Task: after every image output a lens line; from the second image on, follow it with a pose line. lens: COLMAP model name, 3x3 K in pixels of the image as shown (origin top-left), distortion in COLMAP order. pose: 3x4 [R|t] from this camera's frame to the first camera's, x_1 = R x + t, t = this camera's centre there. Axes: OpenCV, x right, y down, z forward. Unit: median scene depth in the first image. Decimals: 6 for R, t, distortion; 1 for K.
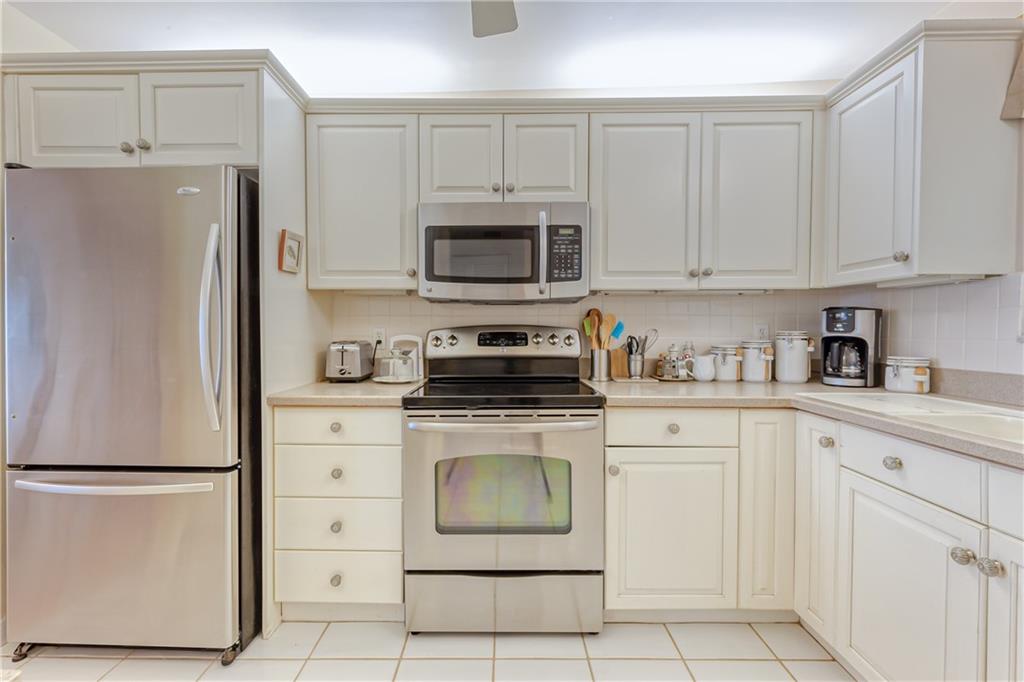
lens RADIAL K [[445.1, 0, 502.7], [0, 445.1, 340.6], [0, 0, 1]] dist [-0.002002, -0.000472]
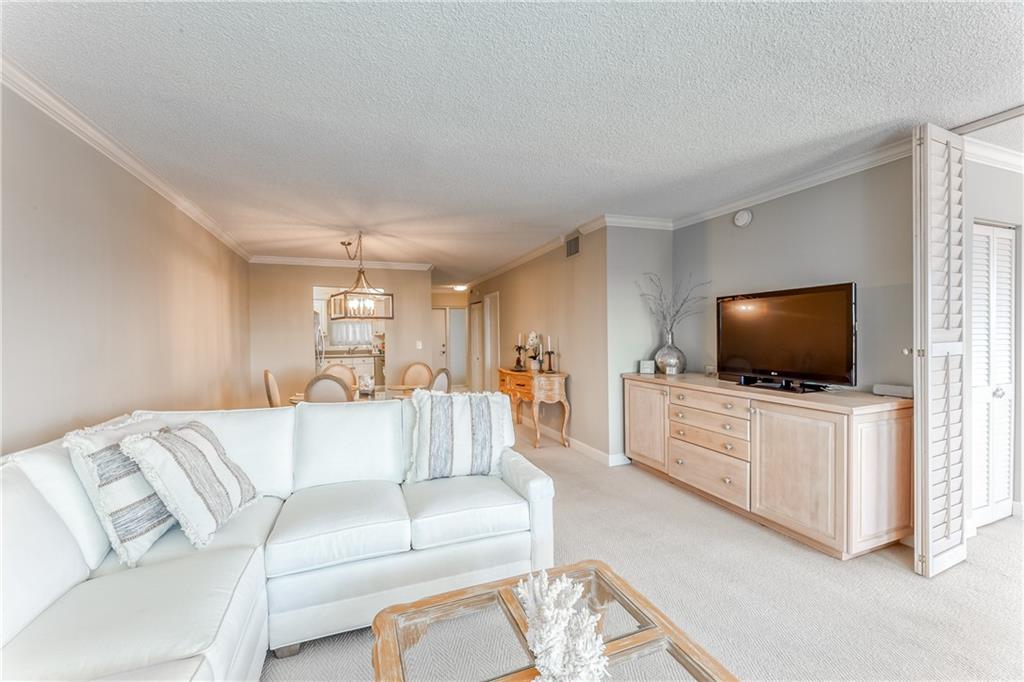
lens RADIAL K [[415.9, 0, 511.5], [0, 415.9, 339.2], [0, 0, 1]] dist [-0.001836, -0.000018]
pose [[-0.380904, -0.009213, 0.924569, -4.468833], [0.030280, 0.999290, 0.022433, -0.118314], [-0.924119, 0.036541, -0.380354, 0.638173]]
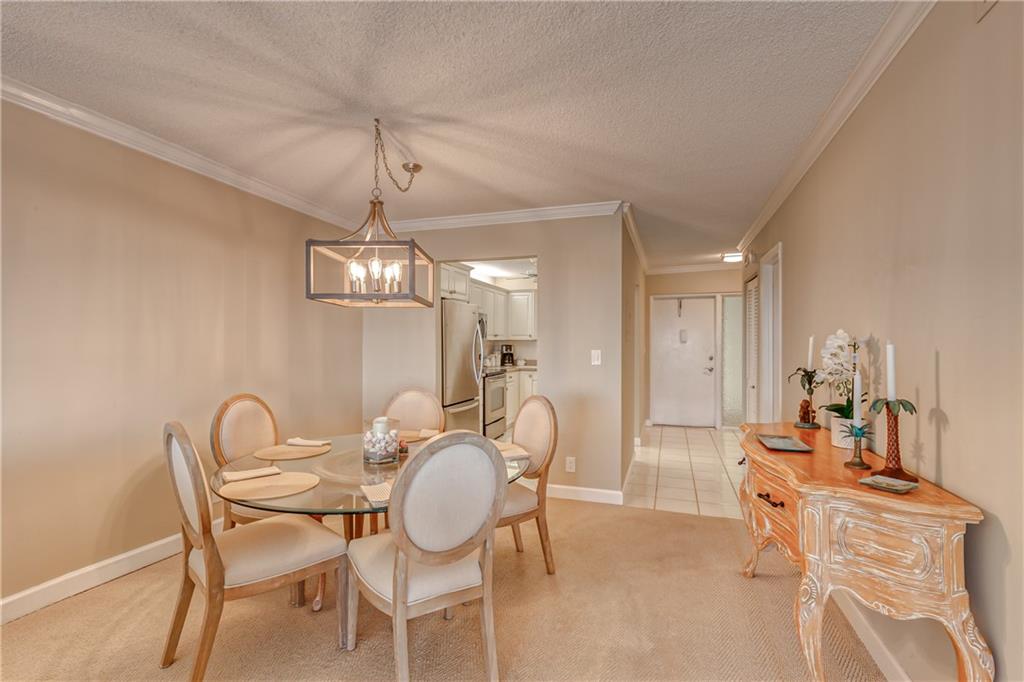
lens RADIAL K [[475.0, 0, 512.1], [0, 475.0, 340.2], [0, 0, 1]] dist [0.003855, 0.000298]
pose [[0.285723, 0.001131, 0.958312, -3.113895], [0.020207, 0.999770, -0.007205, -0.086532], [-0.958099, 0.021423, 0.285634, -0.183491]]
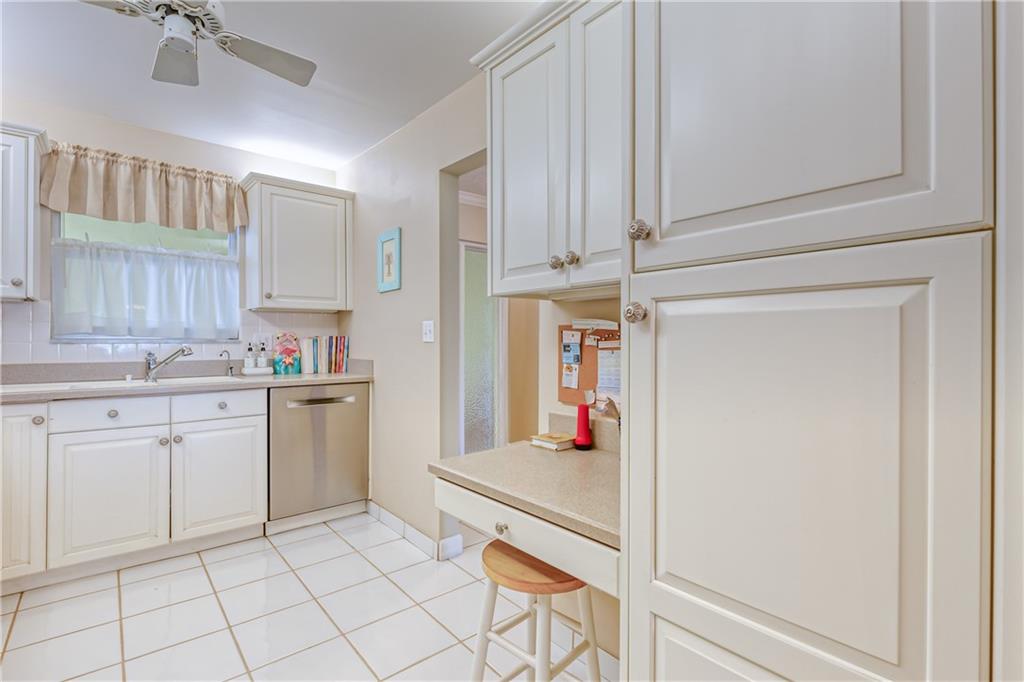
lens RADIAL K [[482.3, 0, 514.5], [0, 482.3, 341.5], [0, 0, 1]] dist [0.001330, 0.000190]
pose [[-0.658902, -0.007789, 0.752189, -0.980564], [0.011386, 0.999729, 0.020326, -0.014965], [-0.752143, 0.021958, -0.658634, 0.669814]]
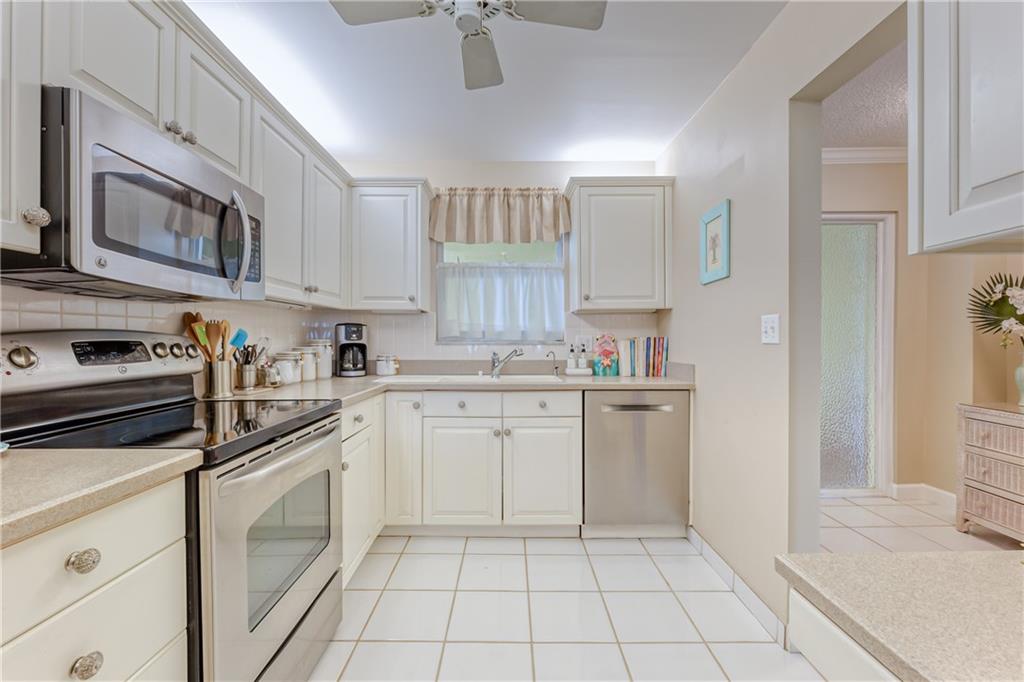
lens RADIAL K [[445.1, 0, 502.7], [0, 445.1, 346.7], [0, 0, 1]] dist [-0.002002, -0.000472]
pose [[-0.009626, -0.015629, 0.999832, -0.723765], [0.022848, 0.999613, 0.015846, -0.009429], [-0.999693, 0.022997, -0.009265, 0.524890]]
